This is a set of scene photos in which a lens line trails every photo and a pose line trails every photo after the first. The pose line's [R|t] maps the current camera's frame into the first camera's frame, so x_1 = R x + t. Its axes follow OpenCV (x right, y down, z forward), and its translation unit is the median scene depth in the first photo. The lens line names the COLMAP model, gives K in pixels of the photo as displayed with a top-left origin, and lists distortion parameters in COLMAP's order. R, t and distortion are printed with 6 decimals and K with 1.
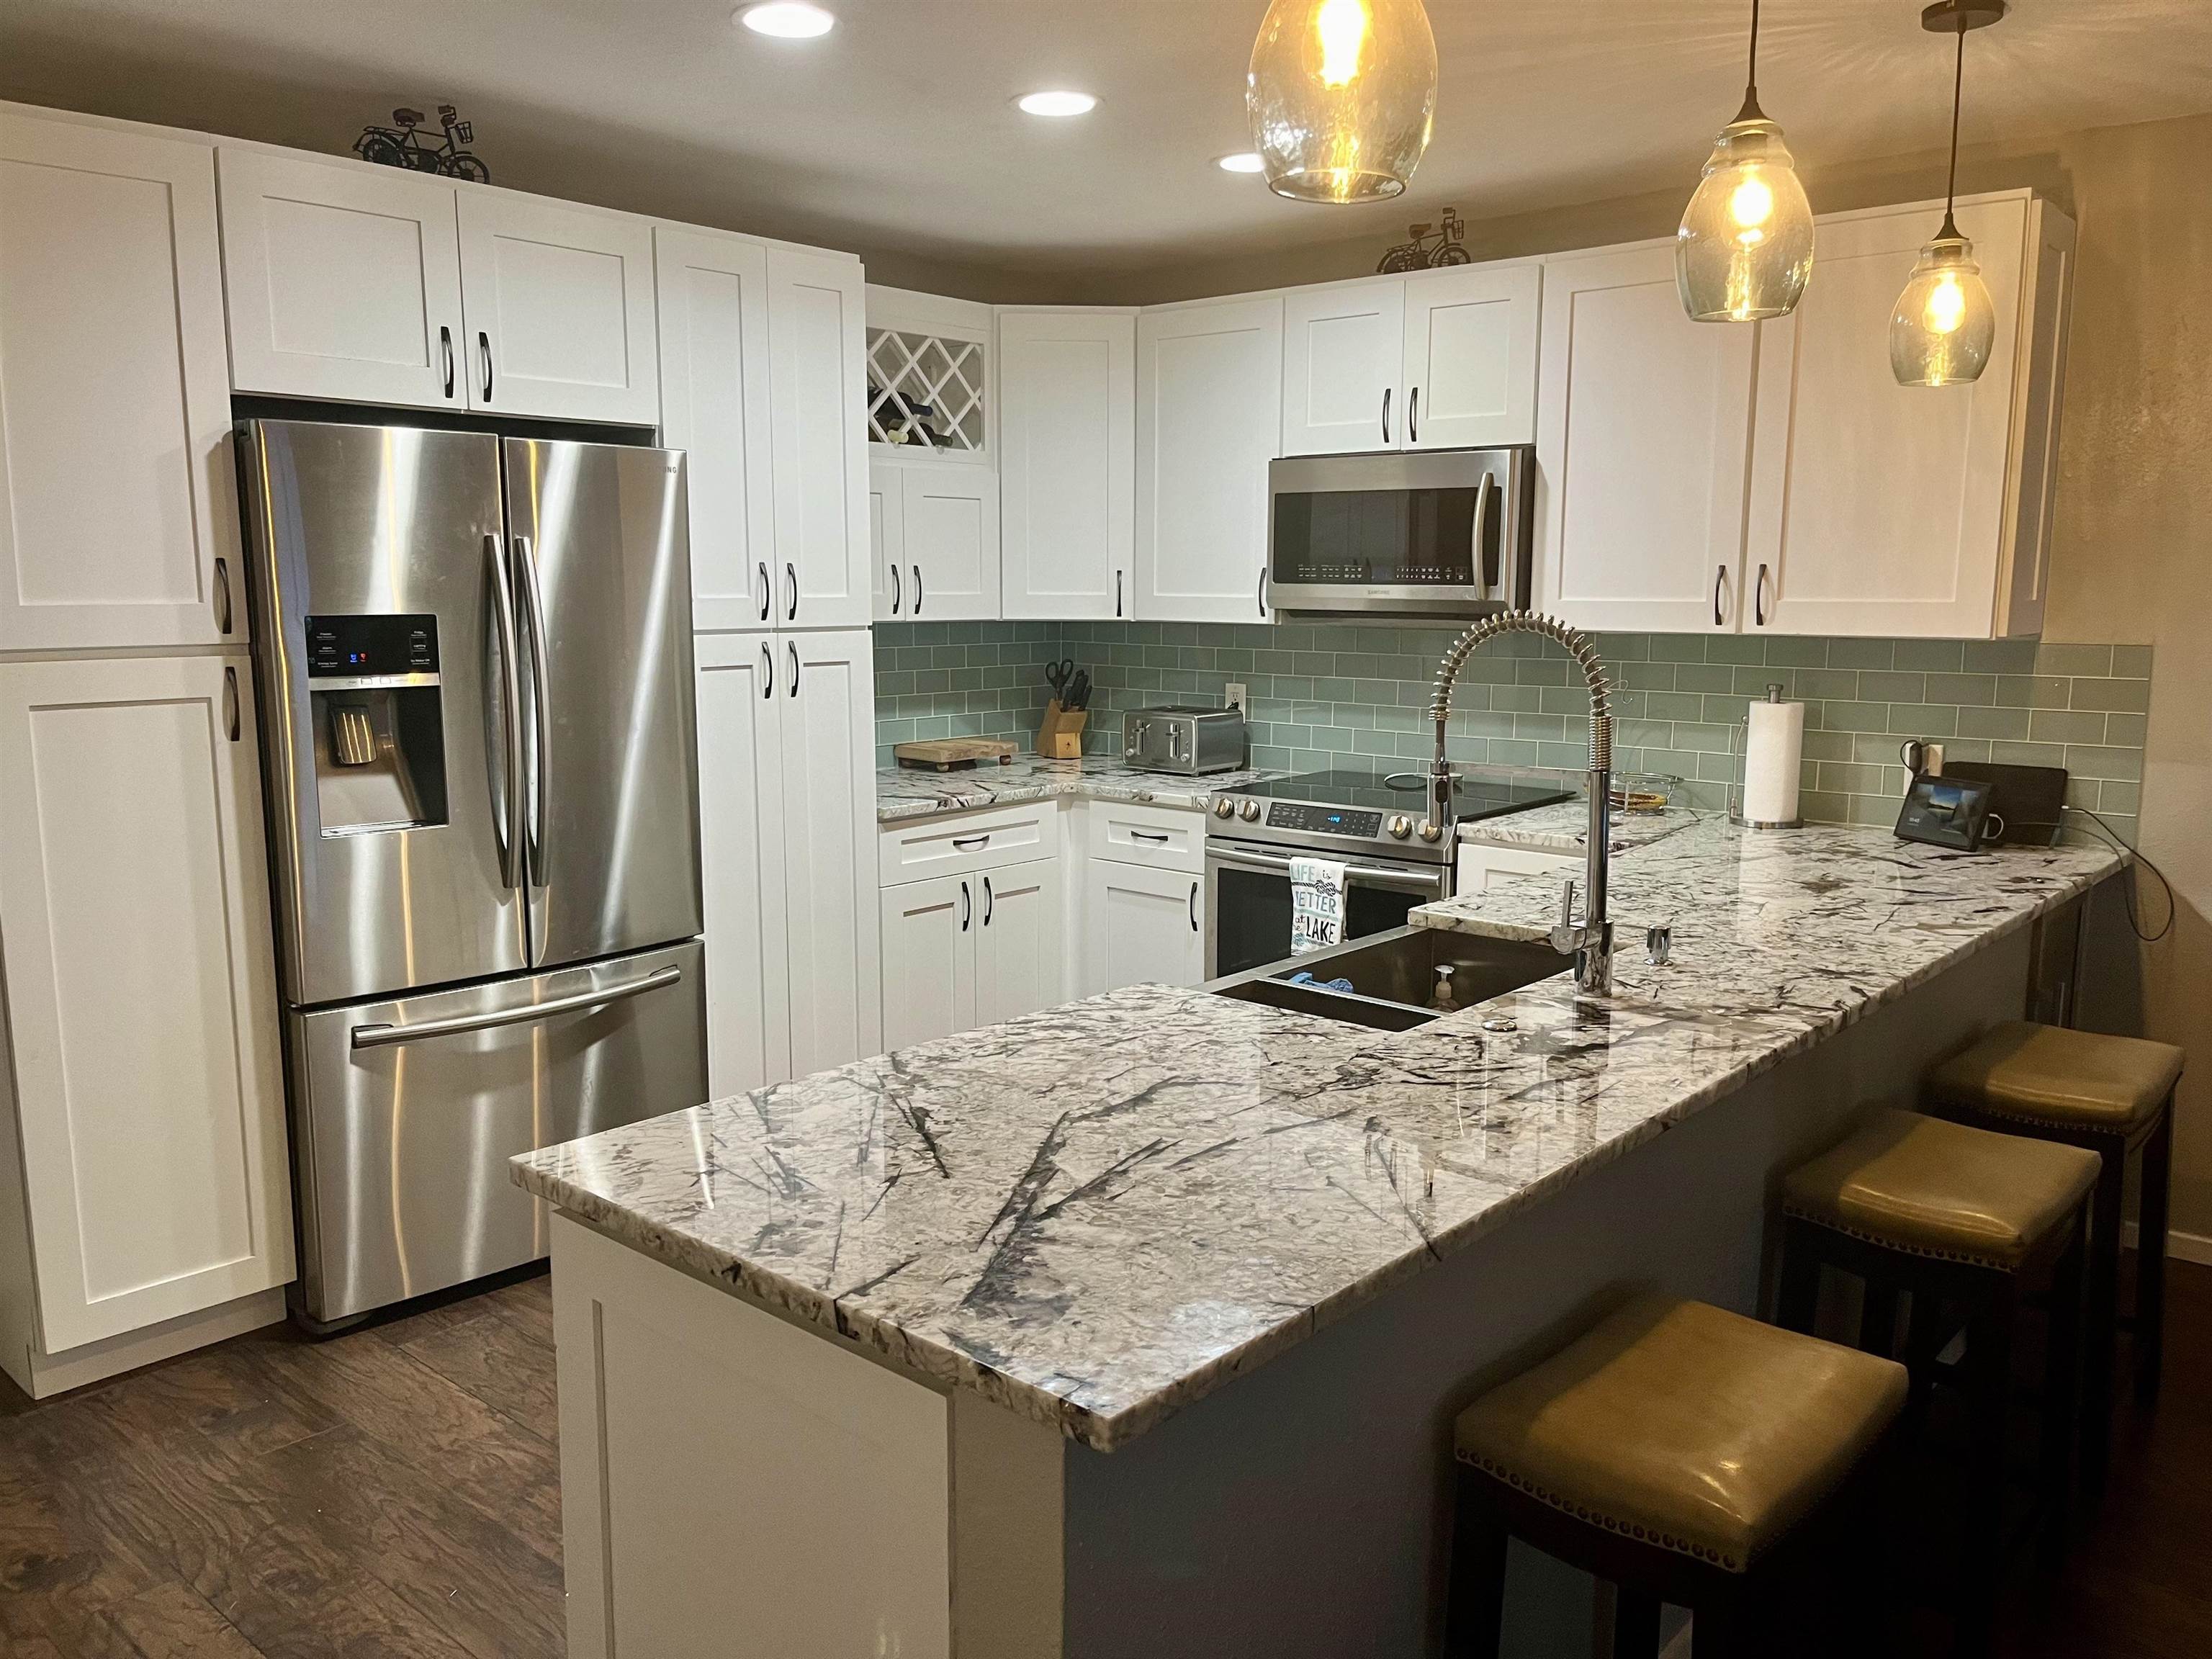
lens RADIAL K [[1687.1, 0, 1113.9], [0, 1687.1, 847.9], [0, 0, 1]] dist [0.047142, -0.058130]
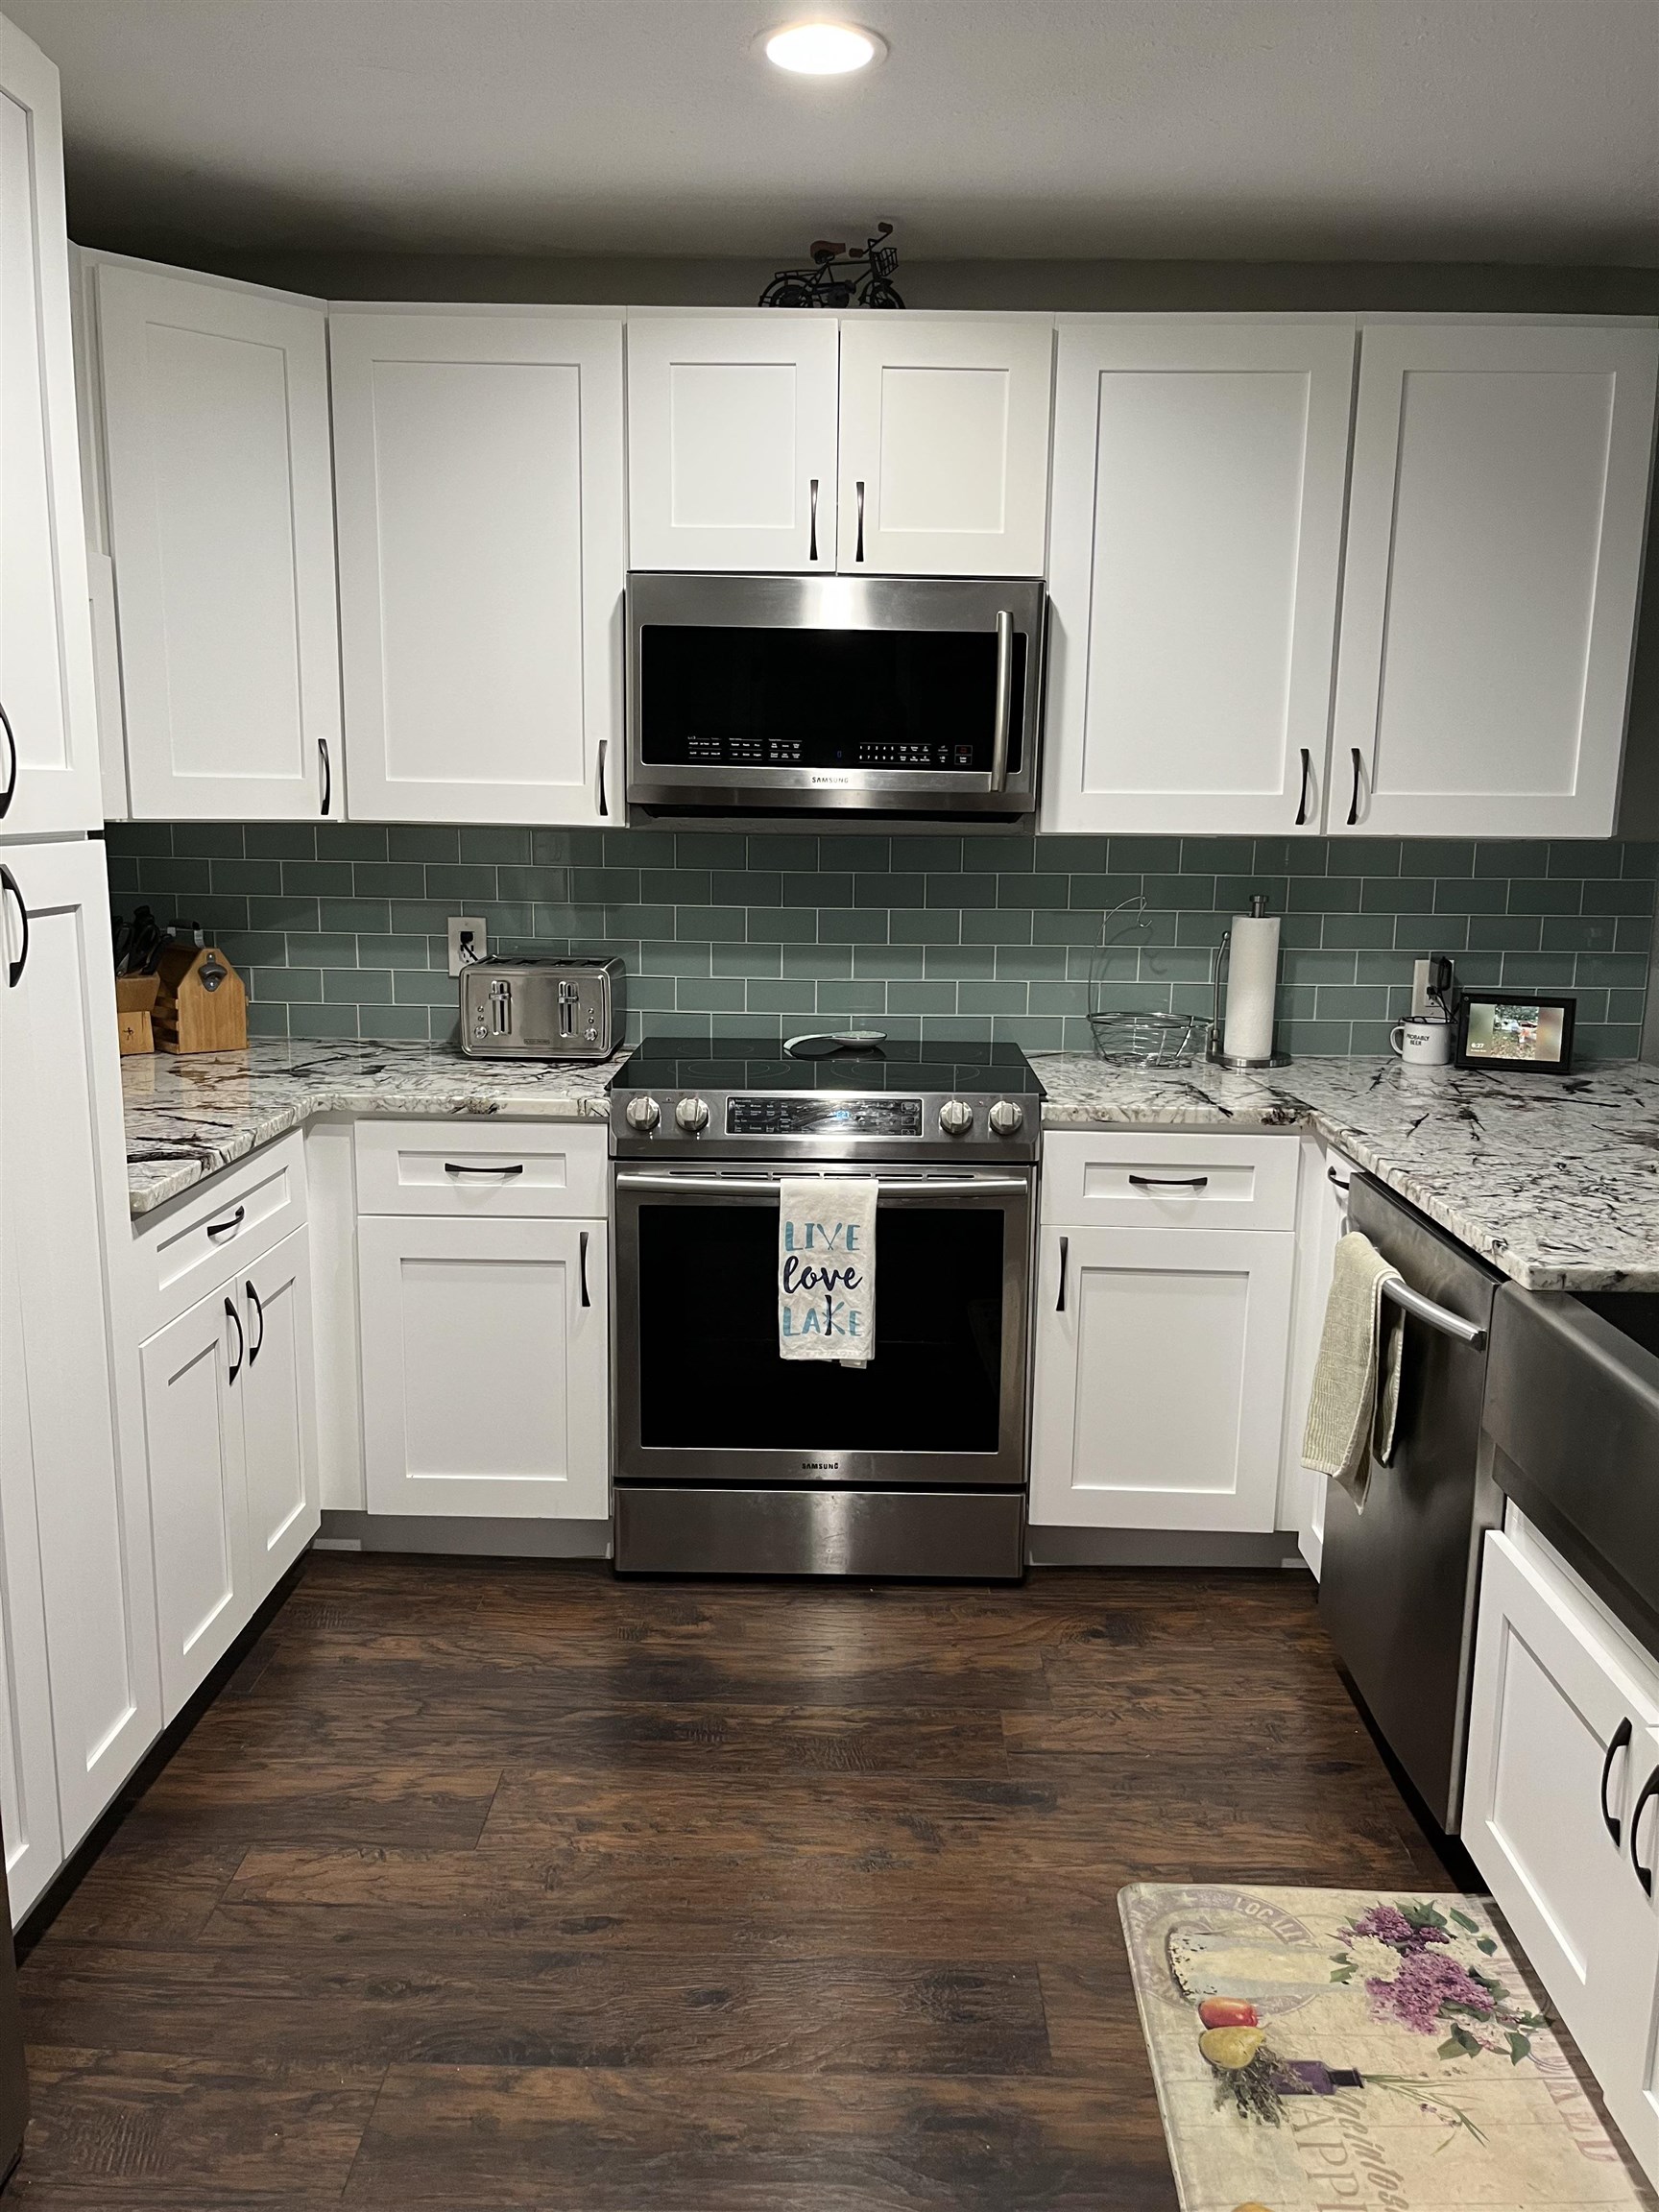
lens RADIAL K [[1687.1, 0, 833.4], [0, 1687.1, 1124.8], [0, 0, 1]] dist [0.047142, -0.058130]
pose [[0.768139, -0.114942, 0.629882, -0.319351], [0.091176, 0.993366, 0.070082, -0.064727], [-0.633758, 0.003597, 0.773523, 0.506056]]
